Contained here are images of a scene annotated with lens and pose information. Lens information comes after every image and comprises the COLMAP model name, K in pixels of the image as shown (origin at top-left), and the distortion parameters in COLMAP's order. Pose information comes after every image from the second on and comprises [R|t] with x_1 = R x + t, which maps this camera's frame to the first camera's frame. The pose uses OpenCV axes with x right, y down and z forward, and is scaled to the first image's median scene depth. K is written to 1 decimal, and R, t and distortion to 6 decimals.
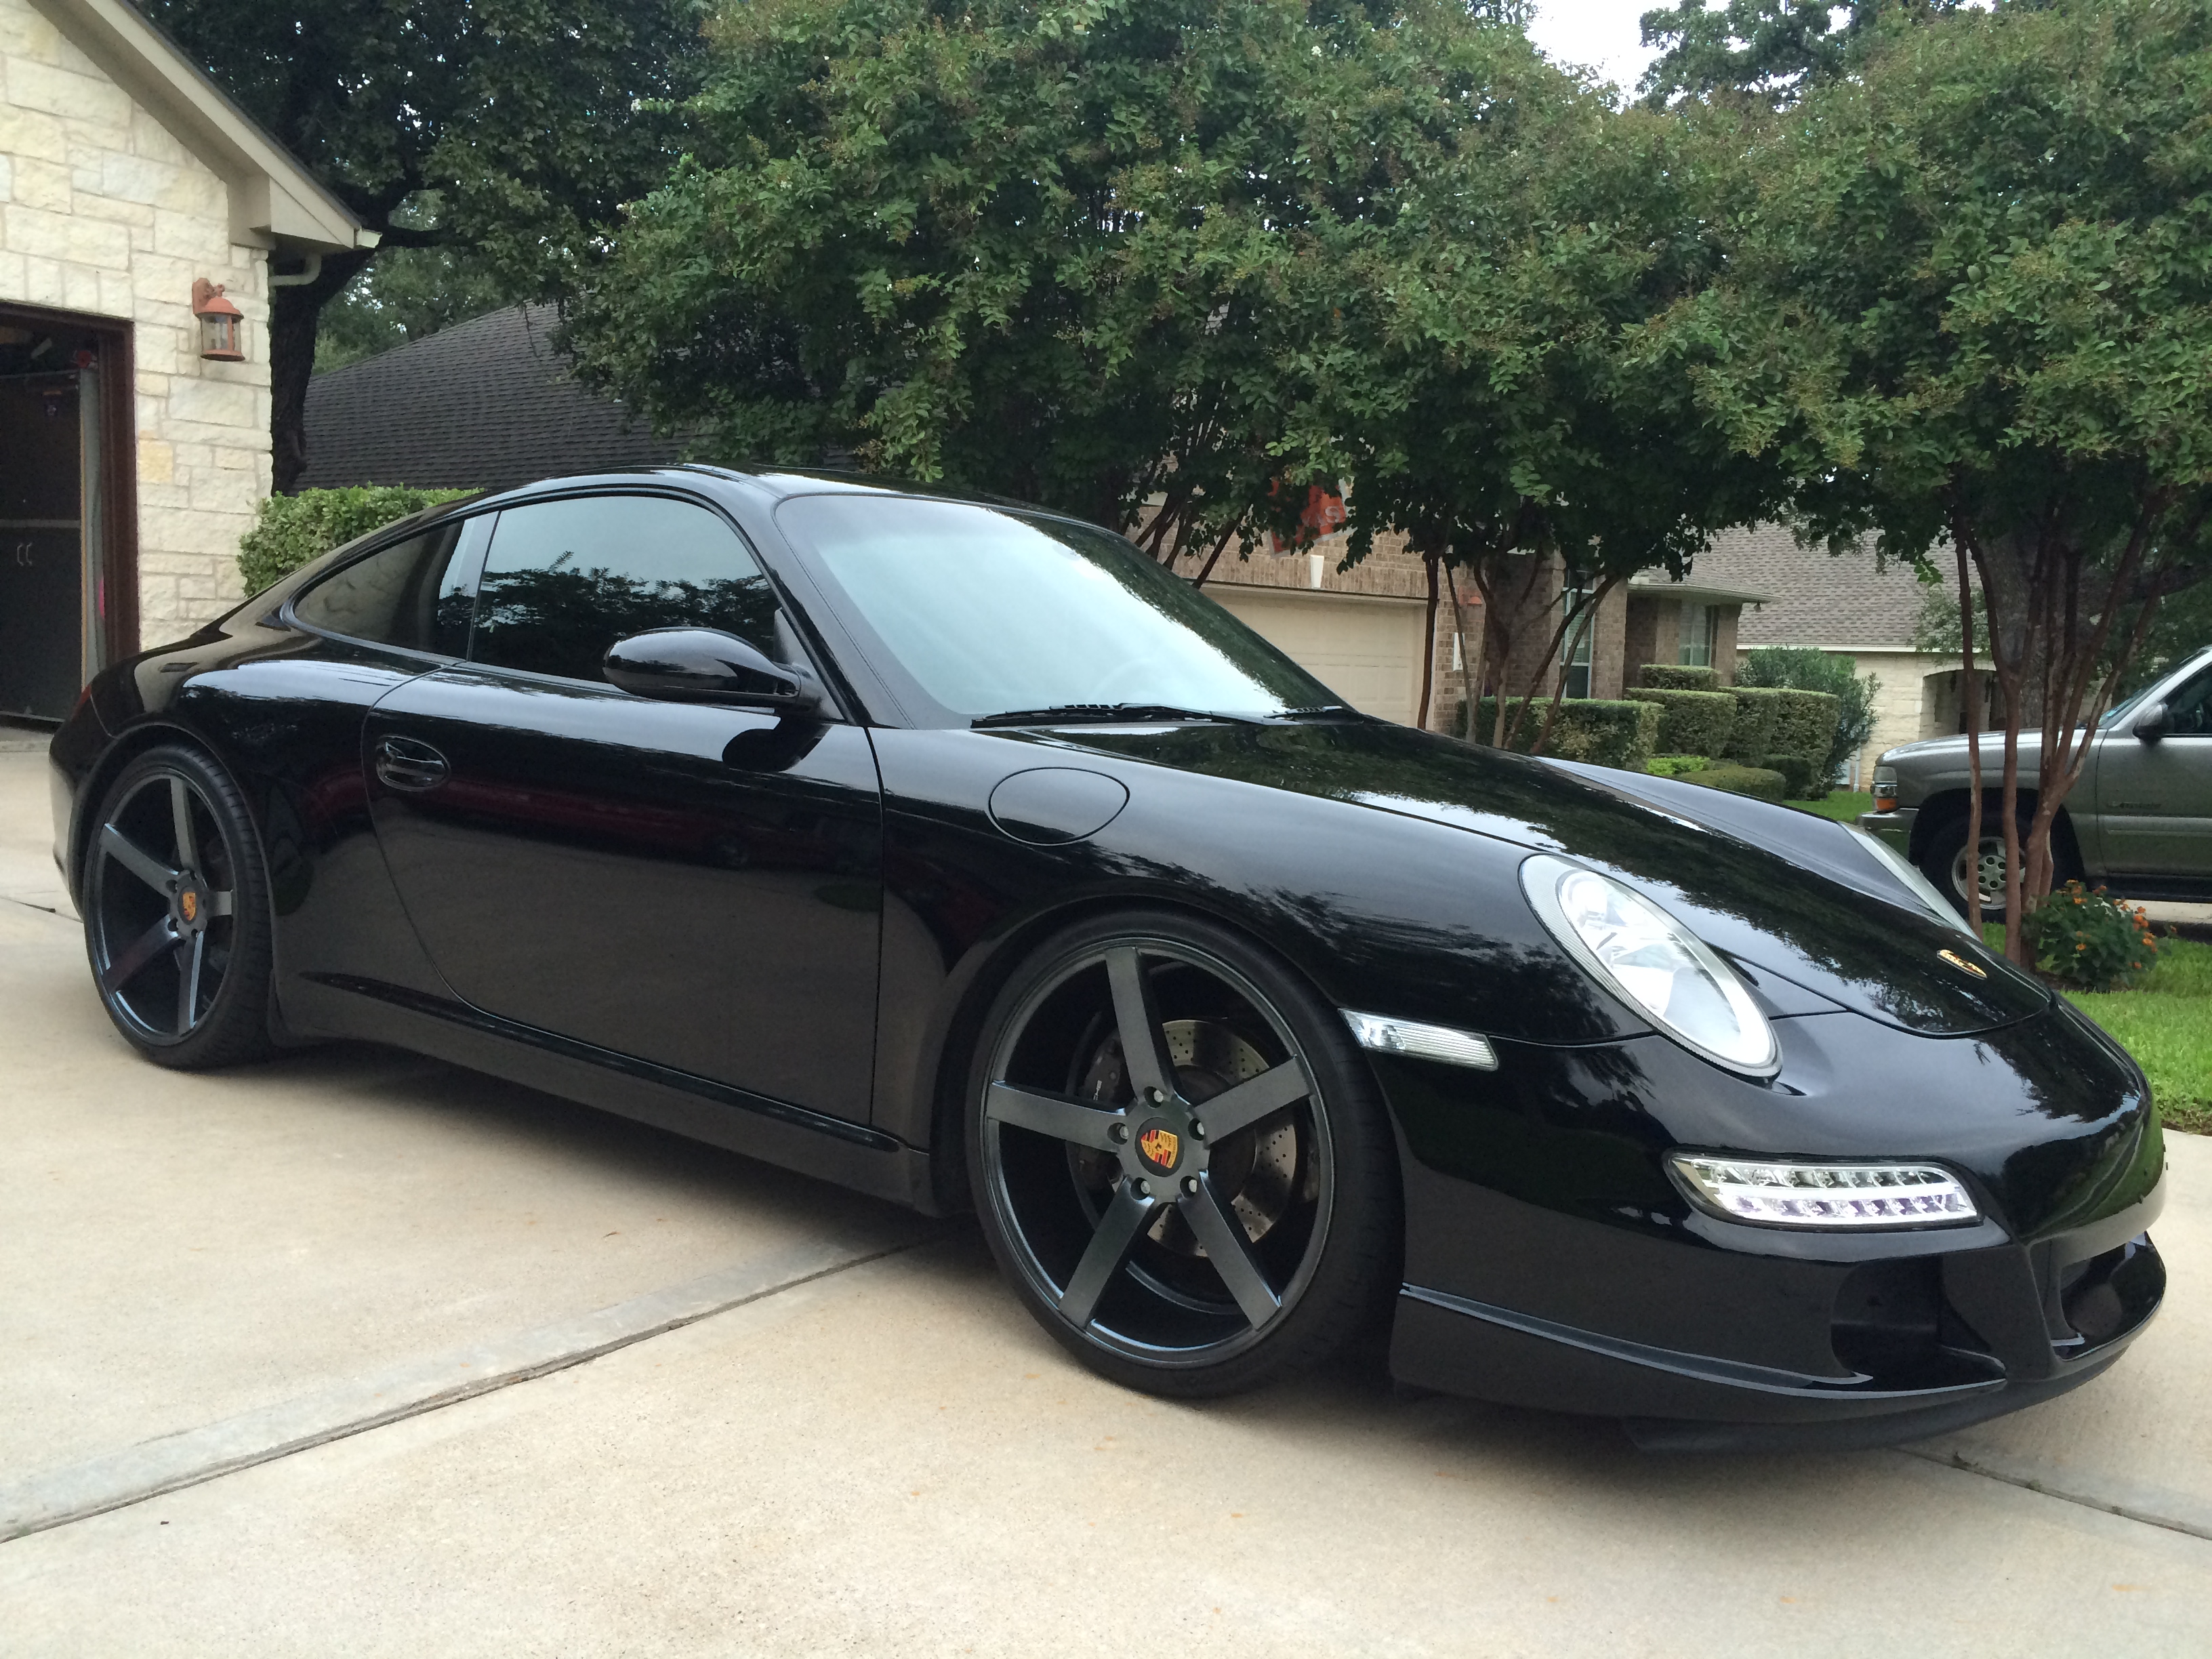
lens RADIAL K [[1893.5, 0, 1107.8], [0, 1893.5, 824.0], [0, 0, 1]] dist [0.047204, -0.027619]
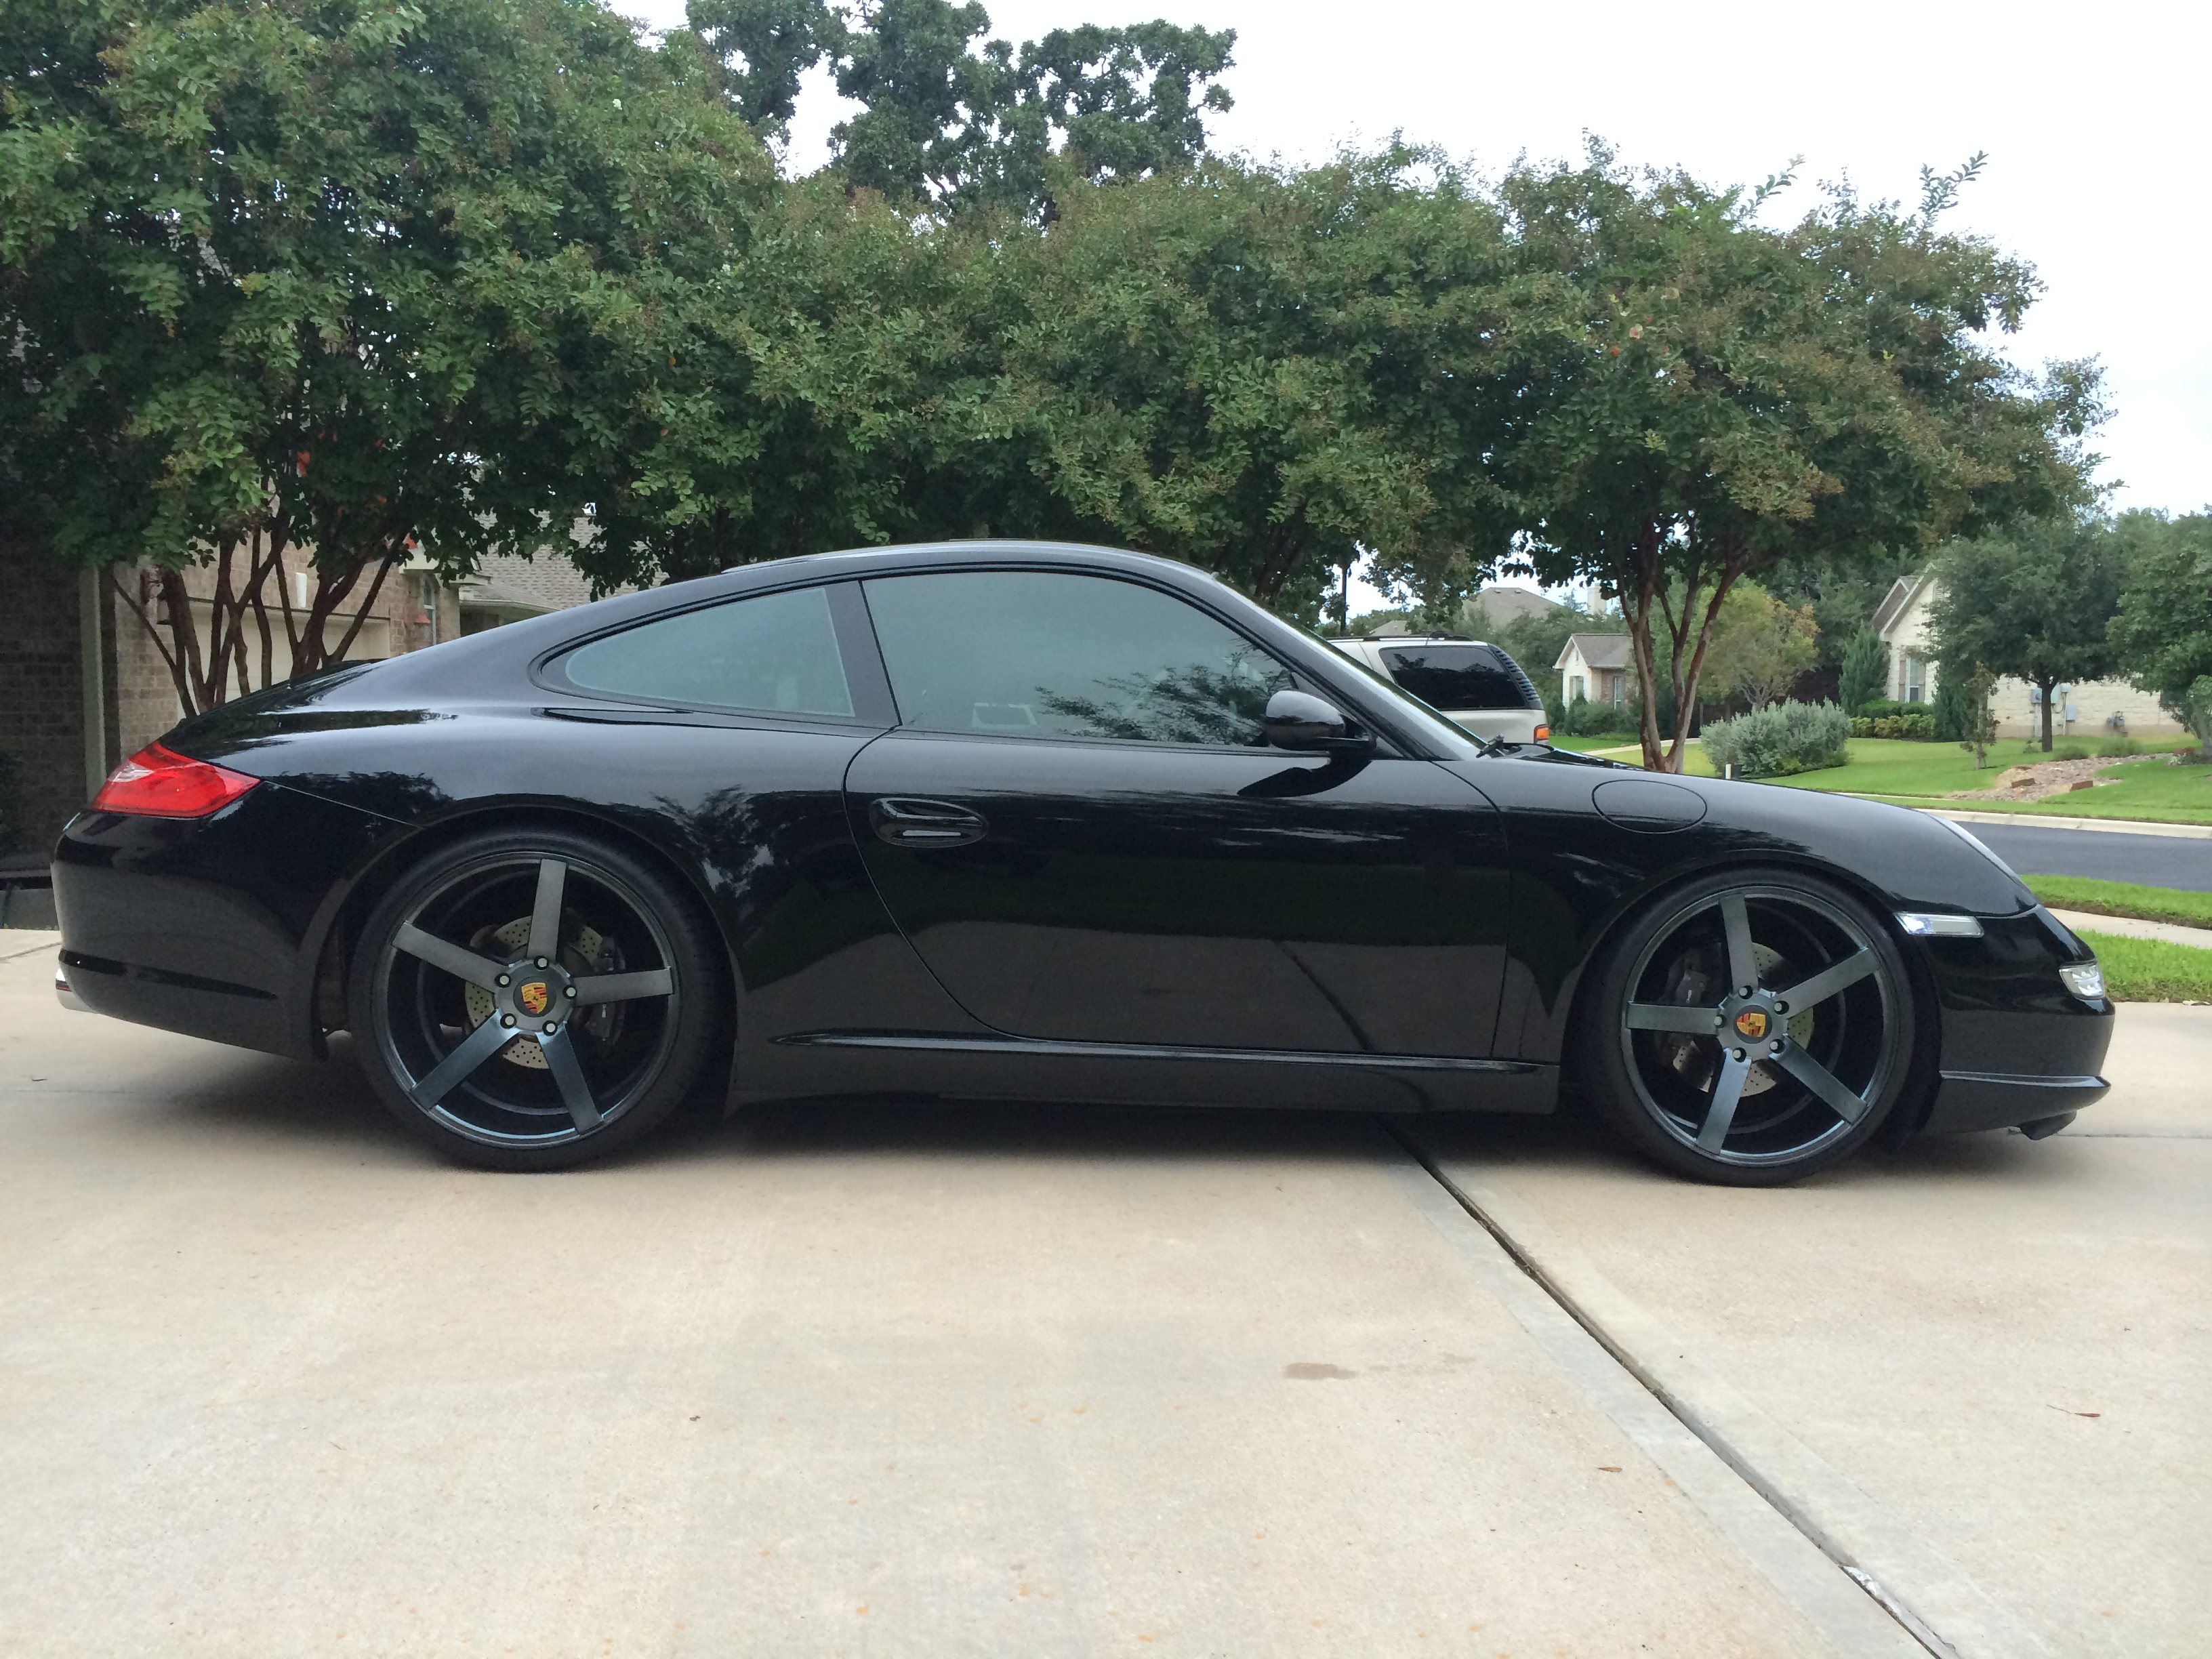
lens RADIAL K [[1893.5, 0, 1112.7], [0, 1893.5, 835.5], [0, 0, 1]] dist [0.047204, -0.027619]
pose [[0.760663, -0.076787, 0.644589, -0.469221], [0.076811, 0.996650, 0.028084, -0.021900], [-0.644586, 0.028149, 0.764013, 0.056723]]
